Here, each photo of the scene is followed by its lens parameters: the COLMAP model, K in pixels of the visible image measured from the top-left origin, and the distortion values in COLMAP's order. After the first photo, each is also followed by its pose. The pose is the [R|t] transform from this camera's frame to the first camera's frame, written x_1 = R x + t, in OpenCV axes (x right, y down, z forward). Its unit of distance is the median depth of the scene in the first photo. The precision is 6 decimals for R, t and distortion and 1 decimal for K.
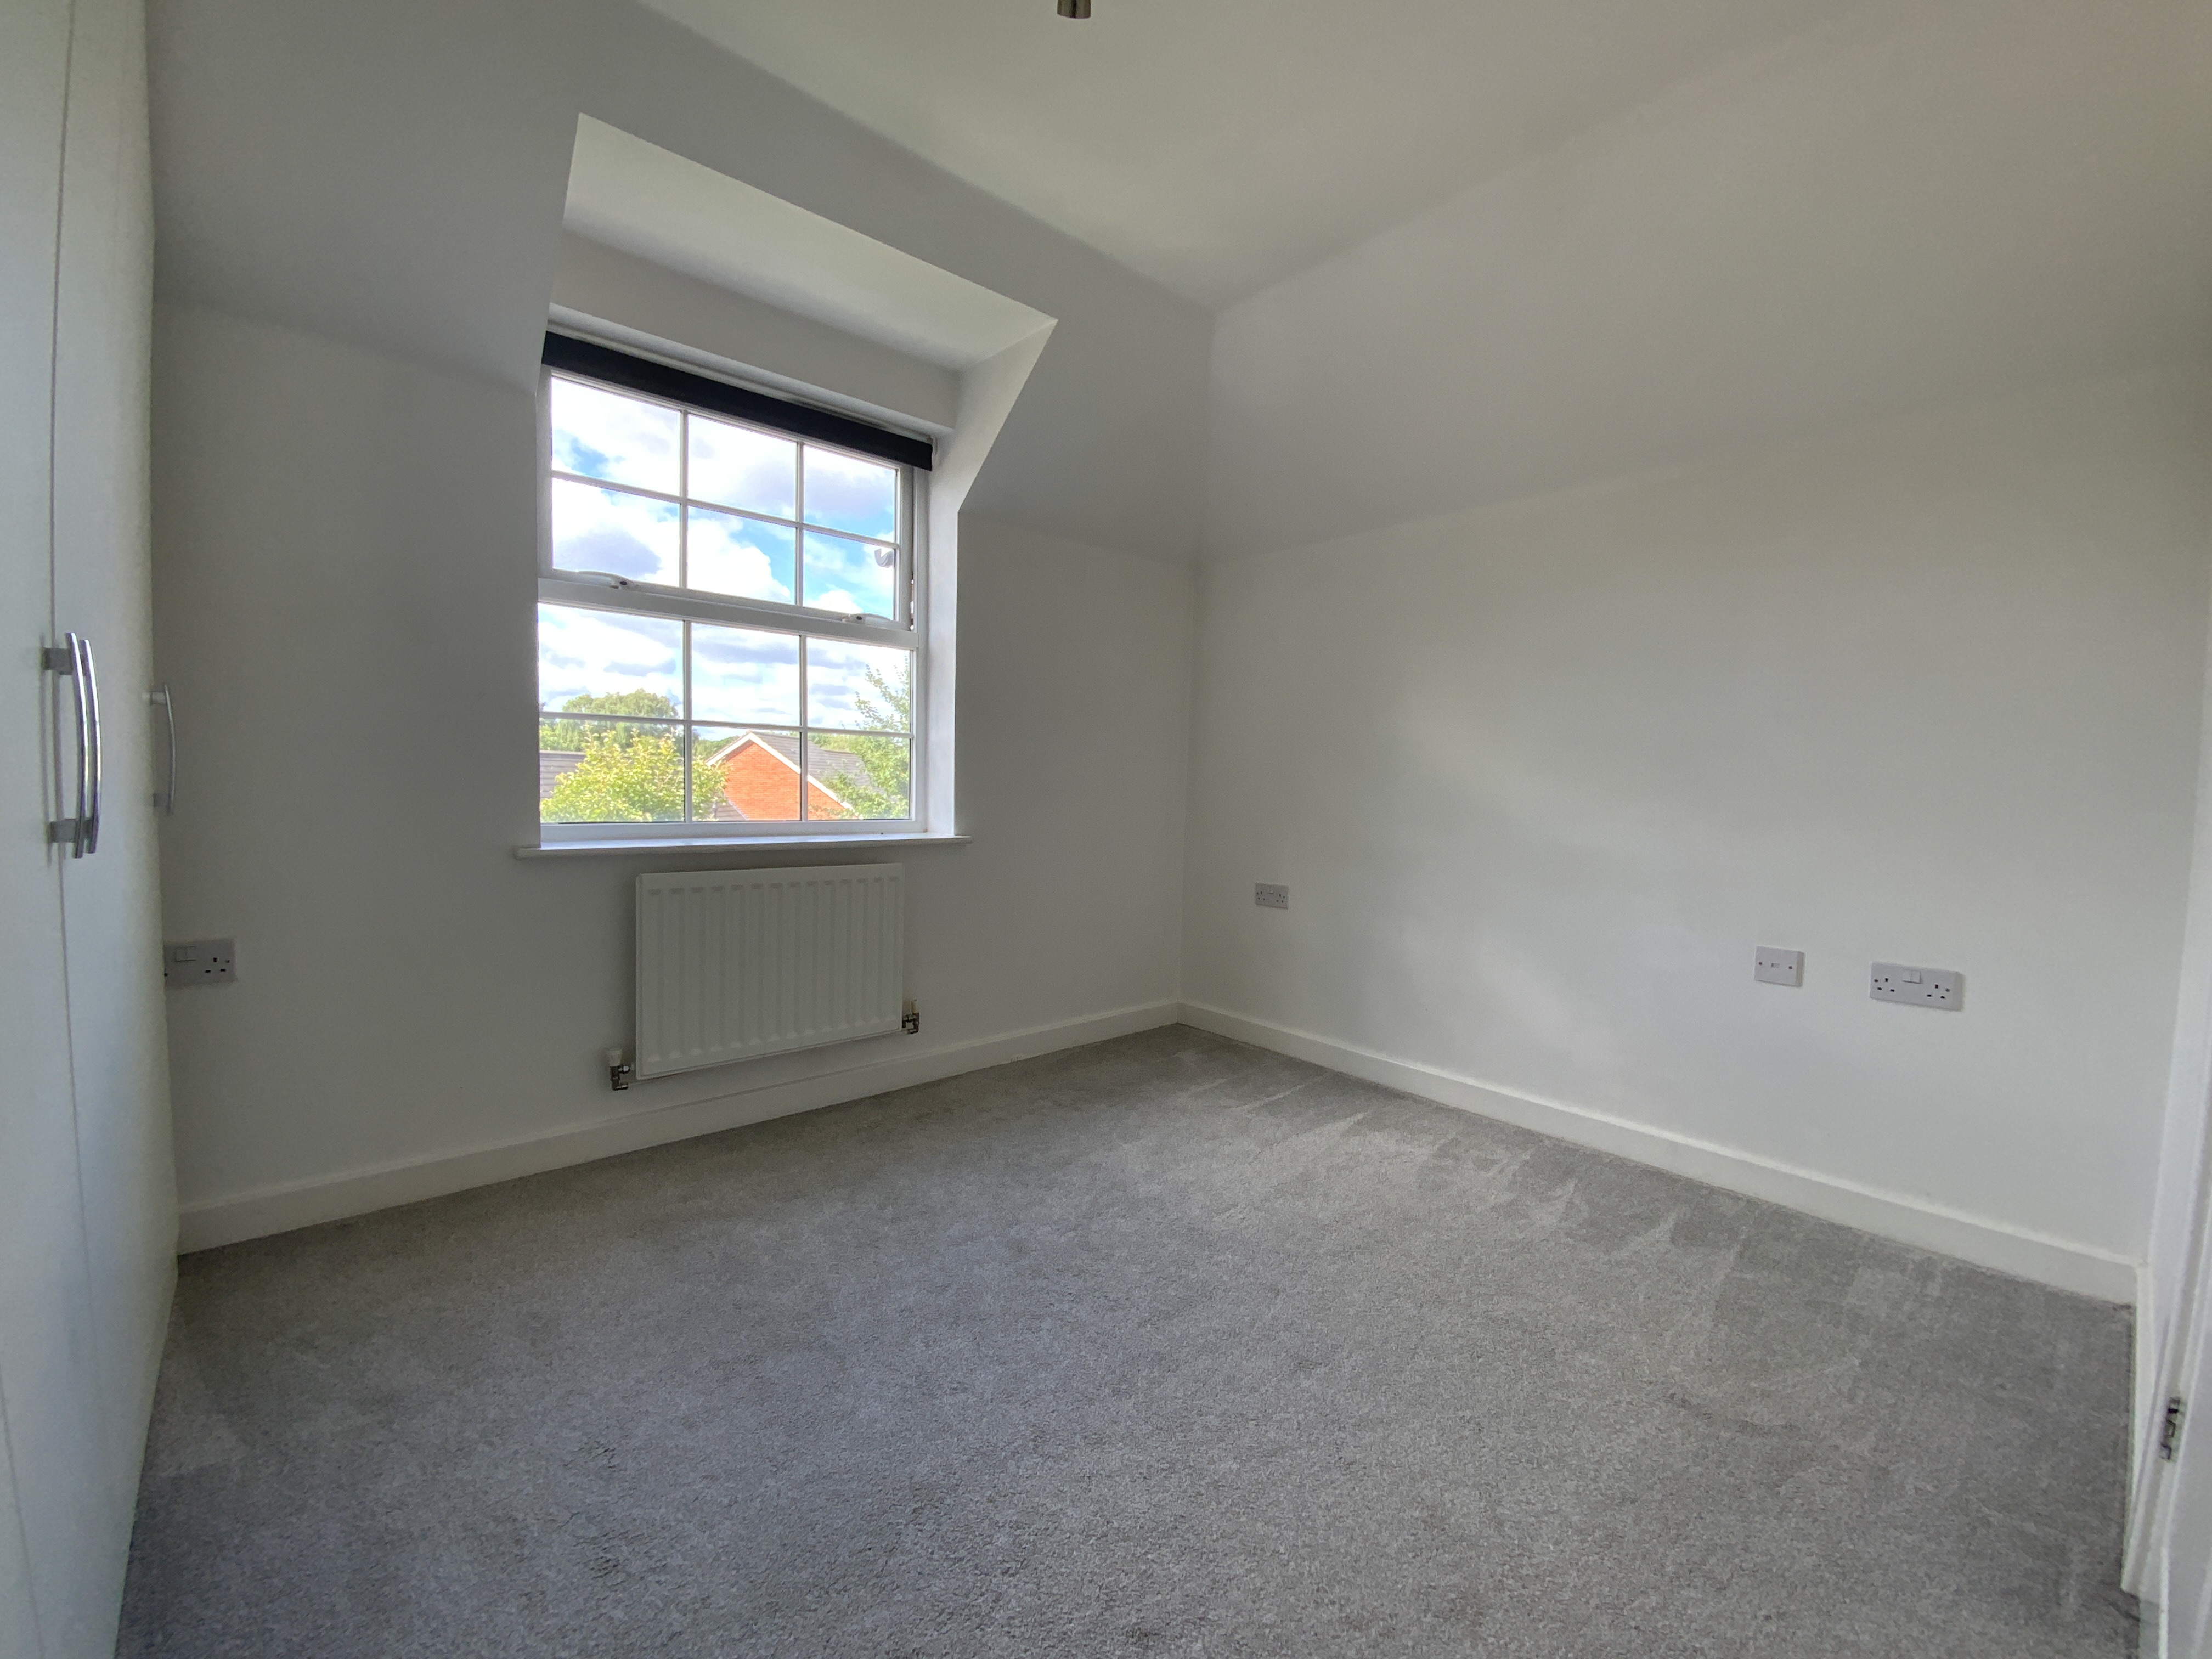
lens RADIAL K [[898.3, 0, 1111.4], [0, 898.3, 830.8], [0, 0, 1]] dist [0.030665, -0.022491]
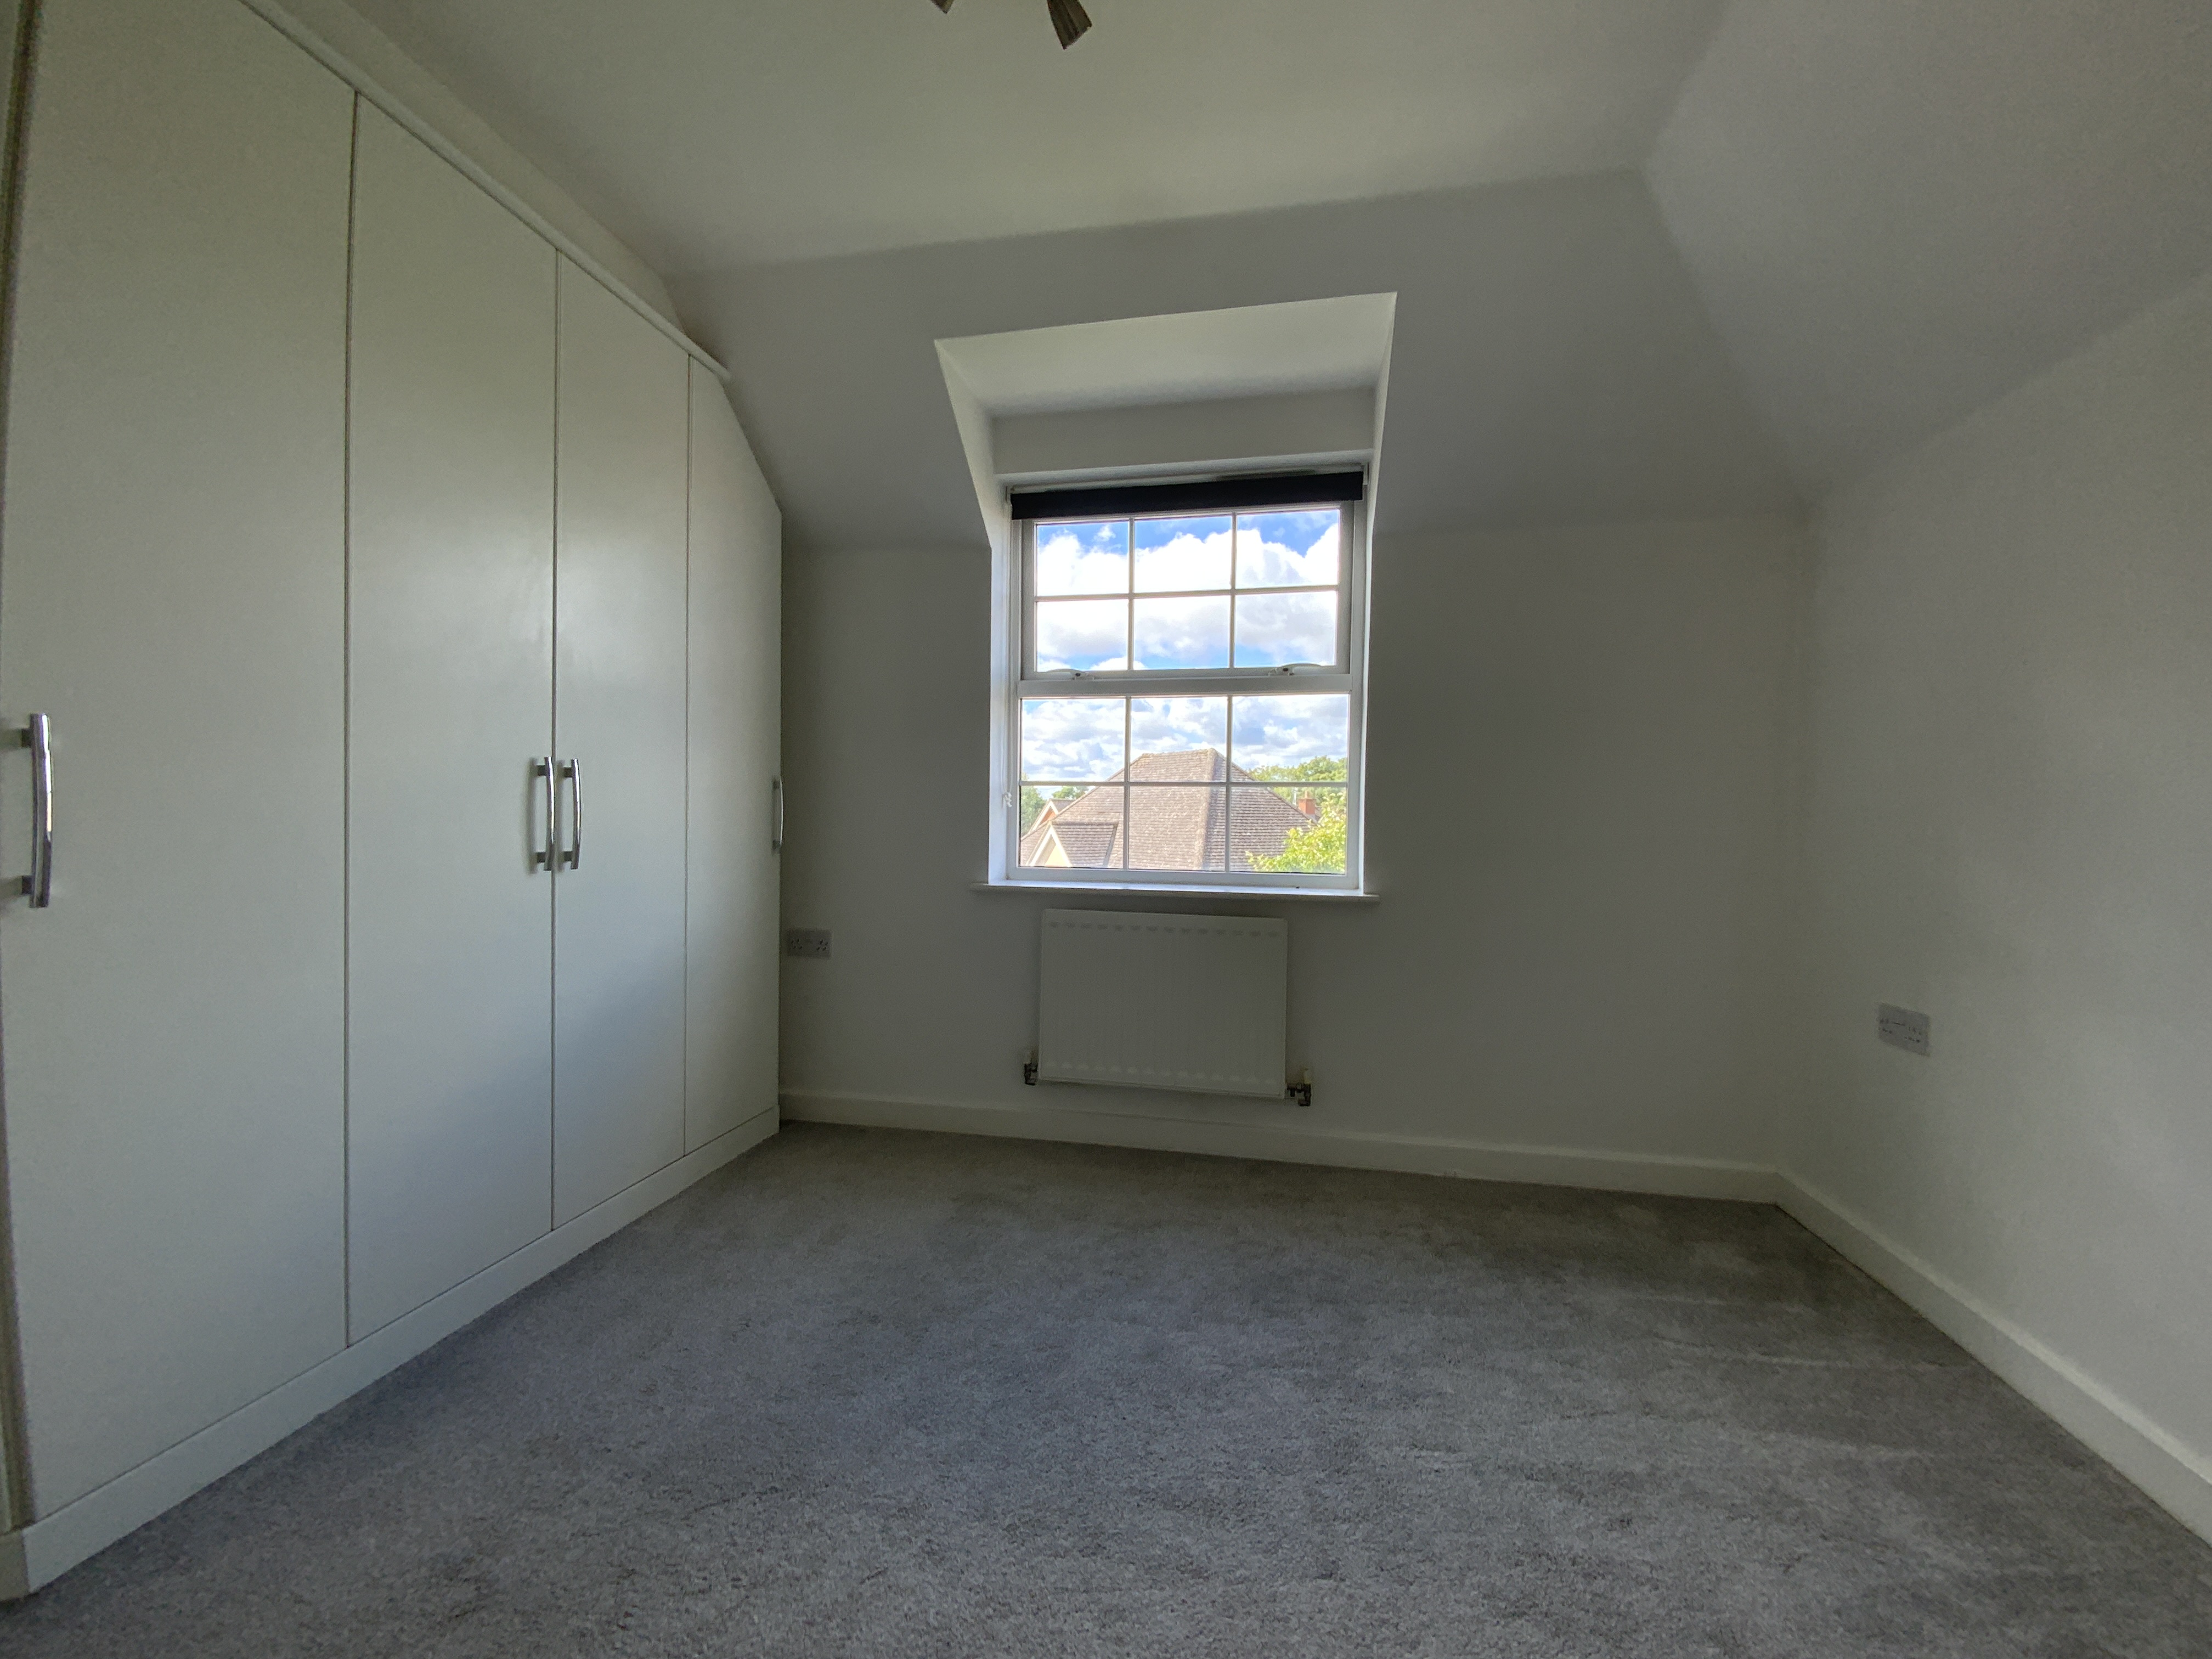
lens RADIAL K [[898.3, 0, 1111.4], [0, 898.3, 830.8], [0, 0, 1]] dist [0.030665, -0.022491]
pose [[0.609864, -0.004986, -0.792490, 0.444285], [-0.046490, 0.998033, -0.042056, -0.009941], [0.791141, 0.062491, 0.608433, 0.295847]]
